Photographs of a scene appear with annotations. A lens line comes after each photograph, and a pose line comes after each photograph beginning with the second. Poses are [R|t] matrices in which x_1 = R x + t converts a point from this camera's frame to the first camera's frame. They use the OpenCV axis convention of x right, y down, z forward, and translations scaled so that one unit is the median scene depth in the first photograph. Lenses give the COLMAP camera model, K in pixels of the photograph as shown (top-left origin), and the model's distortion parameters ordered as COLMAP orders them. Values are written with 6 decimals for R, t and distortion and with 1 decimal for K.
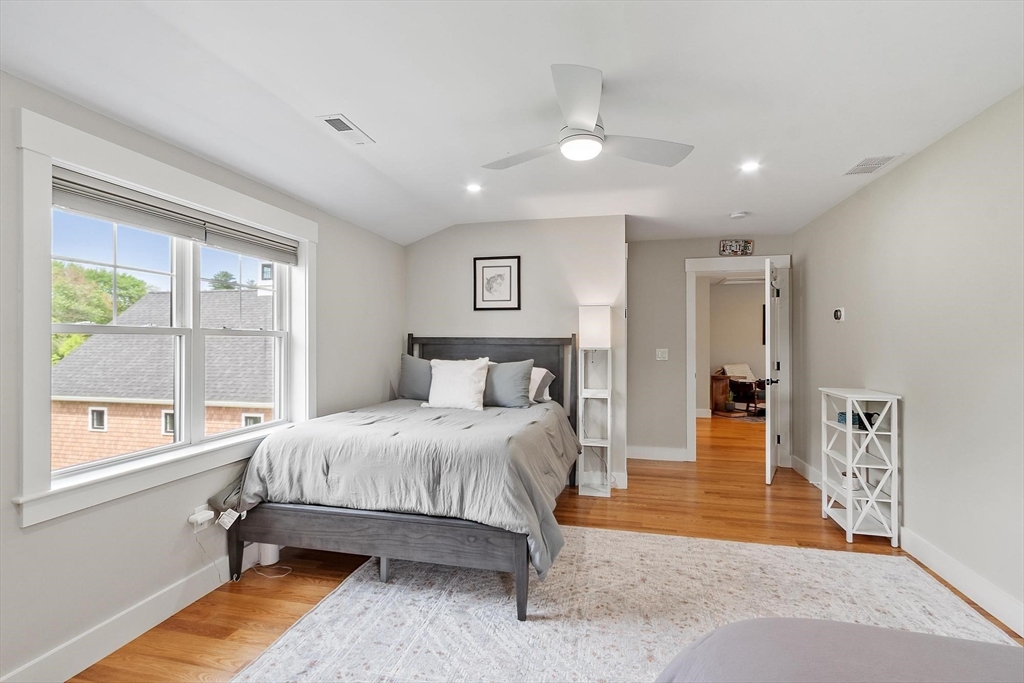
lens RADIAL K [[480.8, 0, 512.0], [0, 480.8, 341.5], [0, 0, 1]] dist [-0.000221, -0.000065]
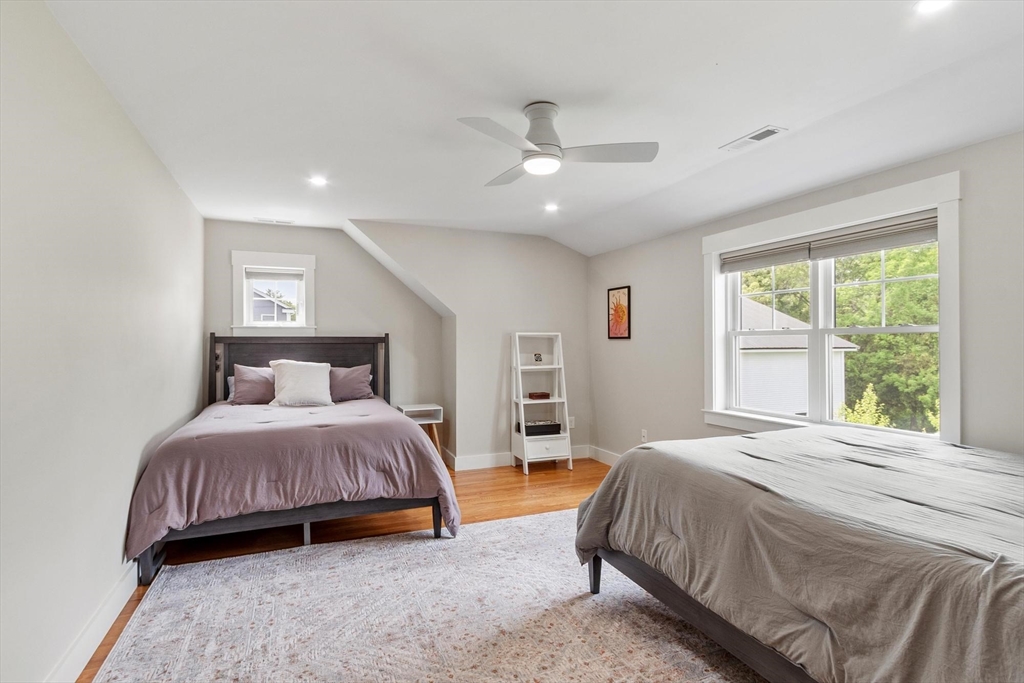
lens RADIAL K [[545.8, 0, 508.4], [0, 545.8, 334.2], [0, 0, 1]] dist [0.001956, 0.000546]
pose [[-0.822545, -0.004083, -0.568686, 0.883375], [0.003020, 0.999929, -0.011546, 0.000547], [0.568693, -0.011215, -0.822474, 1.896126]]
